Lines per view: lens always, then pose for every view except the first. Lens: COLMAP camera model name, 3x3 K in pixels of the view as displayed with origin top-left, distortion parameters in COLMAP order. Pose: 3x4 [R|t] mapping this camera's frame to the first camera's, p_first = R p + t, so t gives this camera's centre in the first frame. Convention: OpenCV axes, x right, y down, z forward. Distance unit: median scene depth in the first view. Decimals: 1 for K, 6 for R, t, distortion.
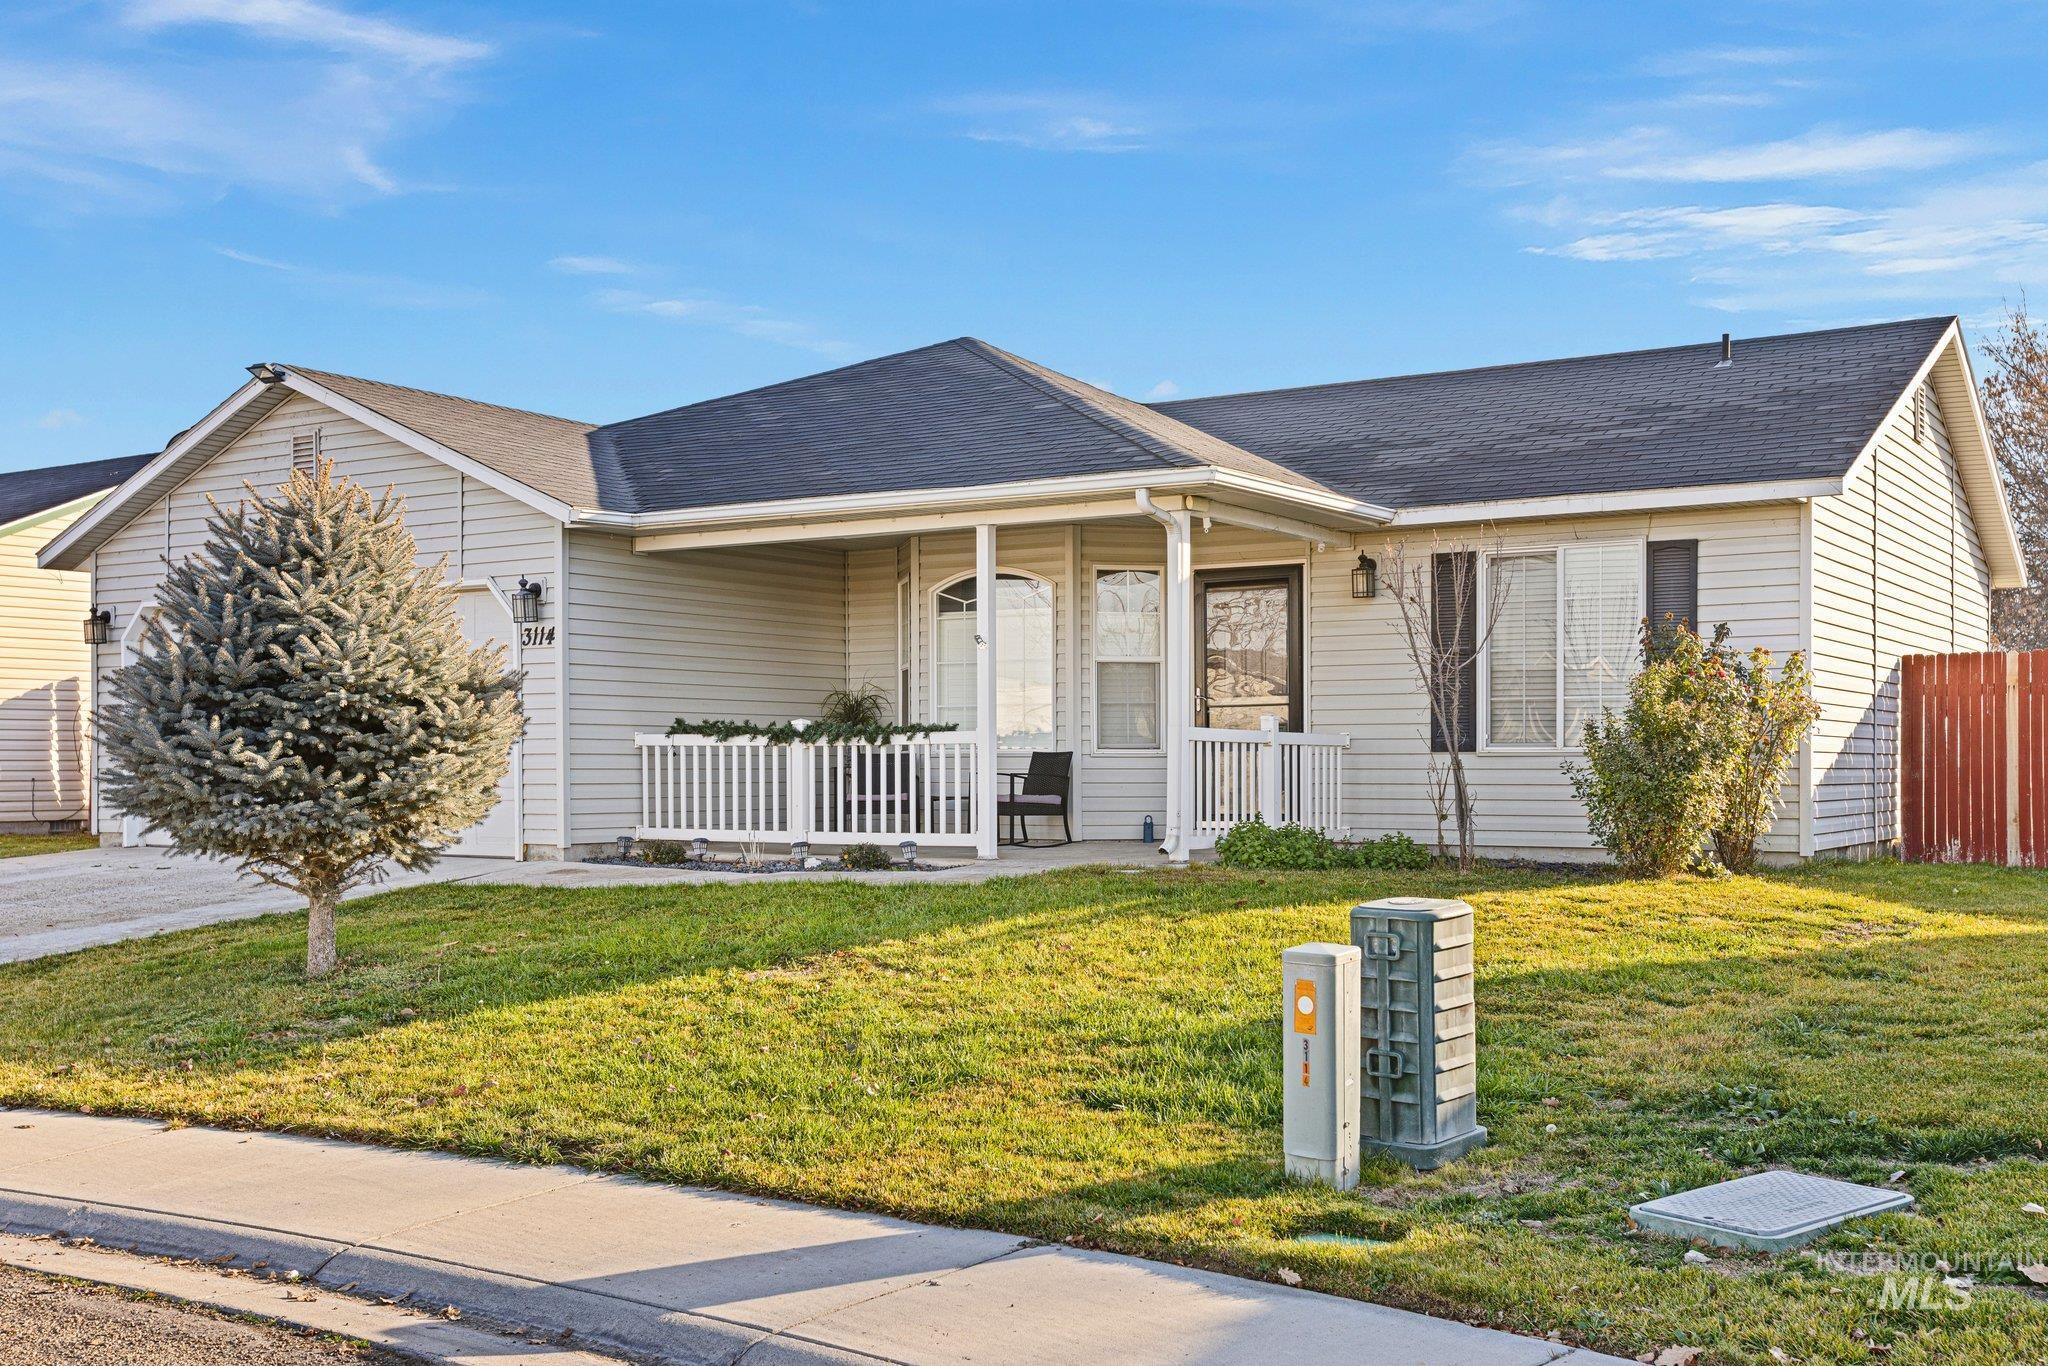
lens RADIAL K [[2121.0, 0, 1023.8], [0, 2121.0, 690.0], [0, 0, 1]] dist [0.002207, 0.000000]
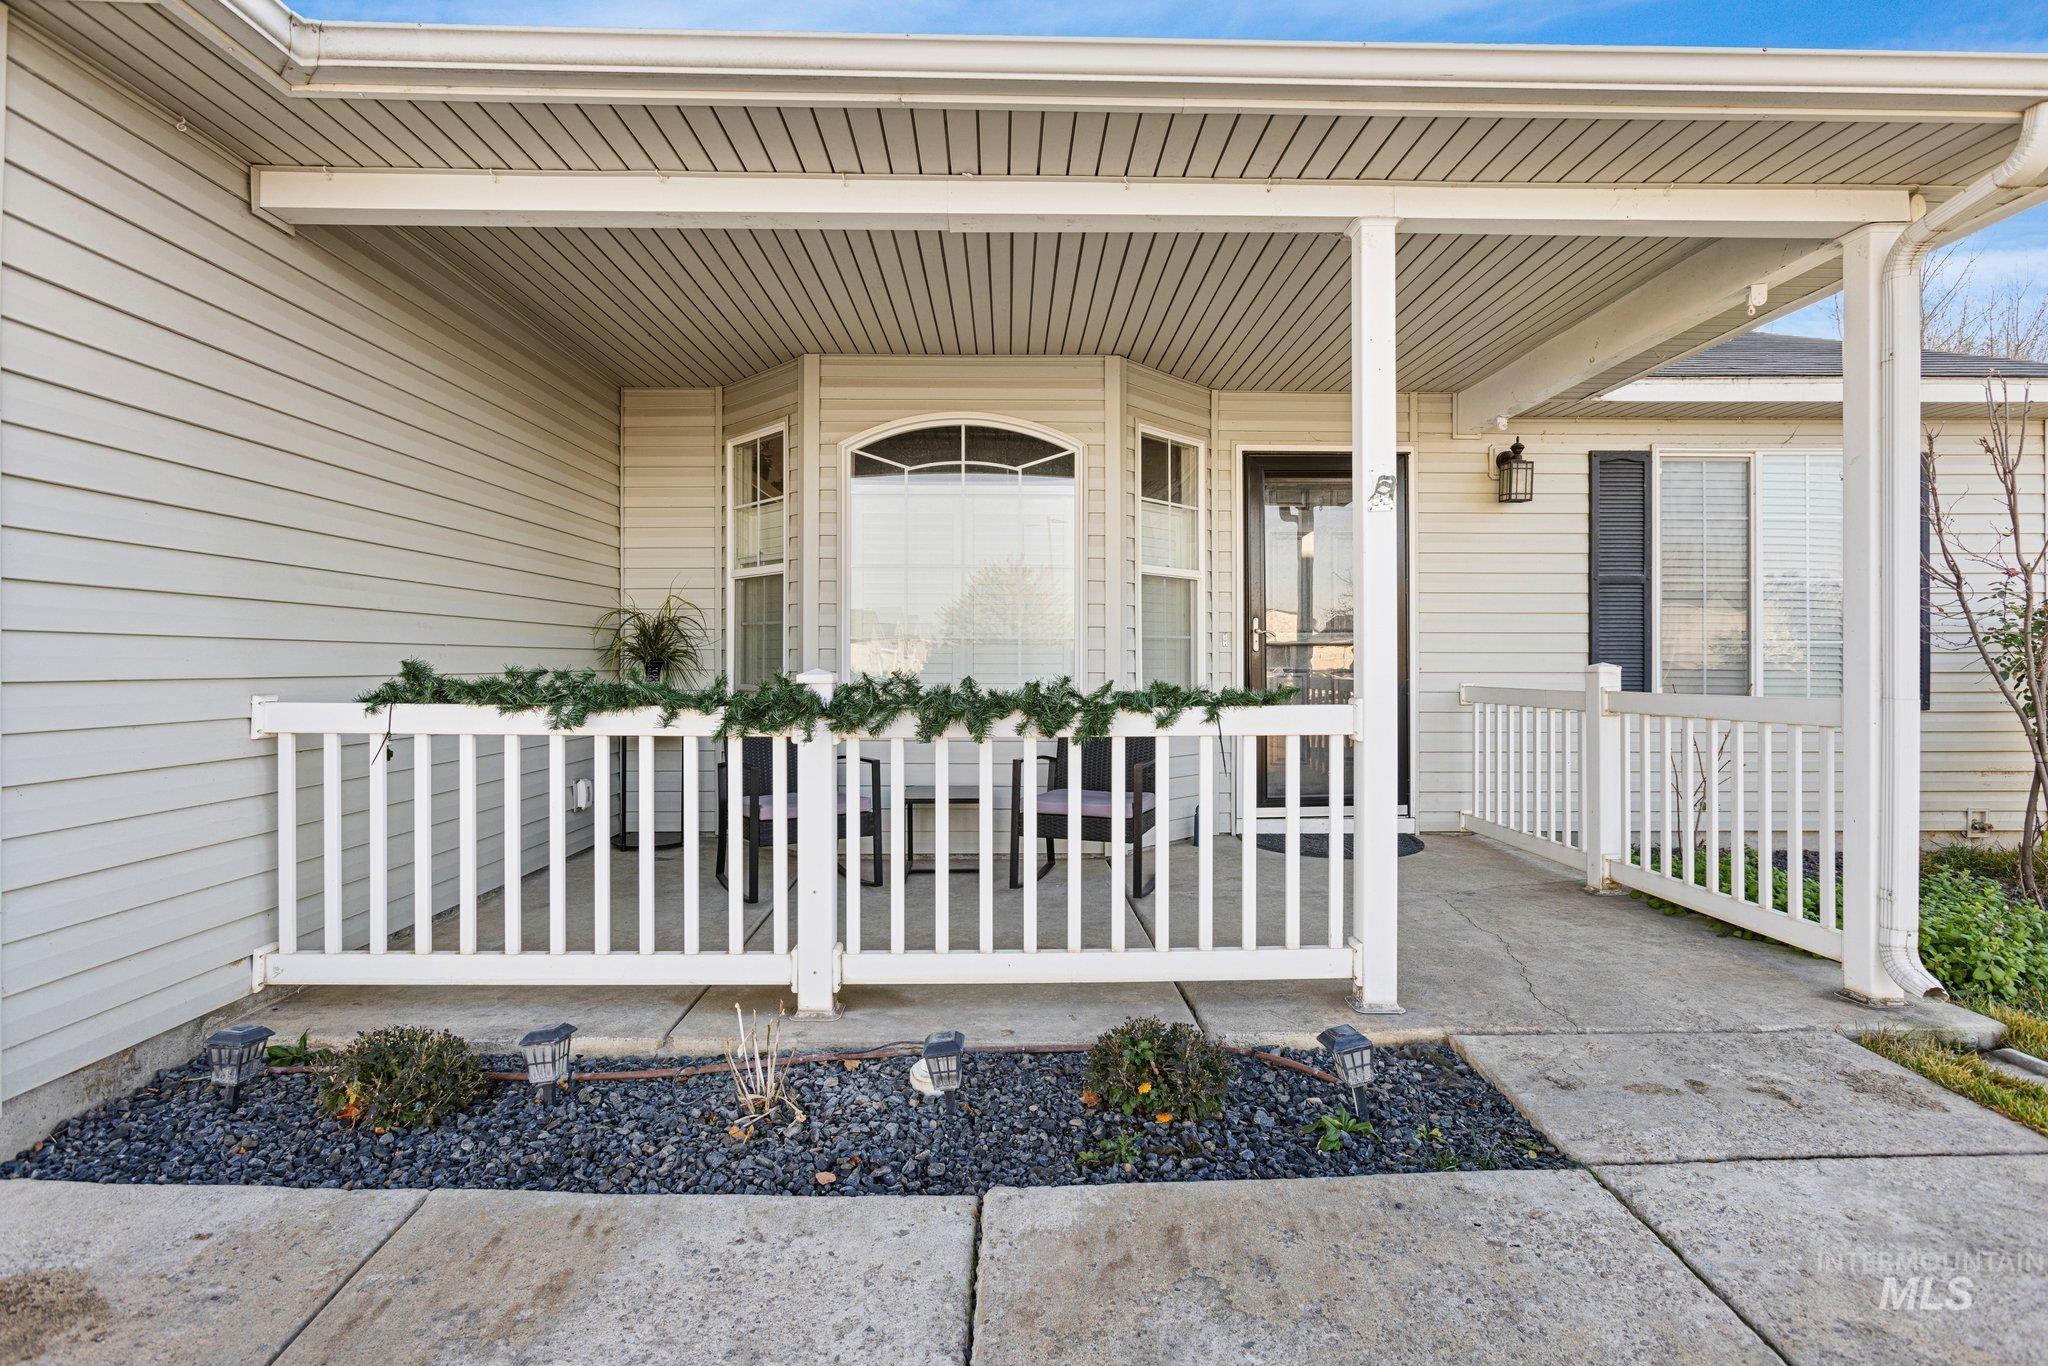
lens RADIAL K [[993.0, 0, 1025.9], [0, 993.0, 665.3], [0, 0, 1]] dist [-0.000745, 0.000021]
pose [[0.833715, 0.001575, 0.552192, -0.169219], [-0.023880, 0.999163, 0.033203, 0.005673], [-0.551678, -0.040868, 0.833056, 0.795509]]
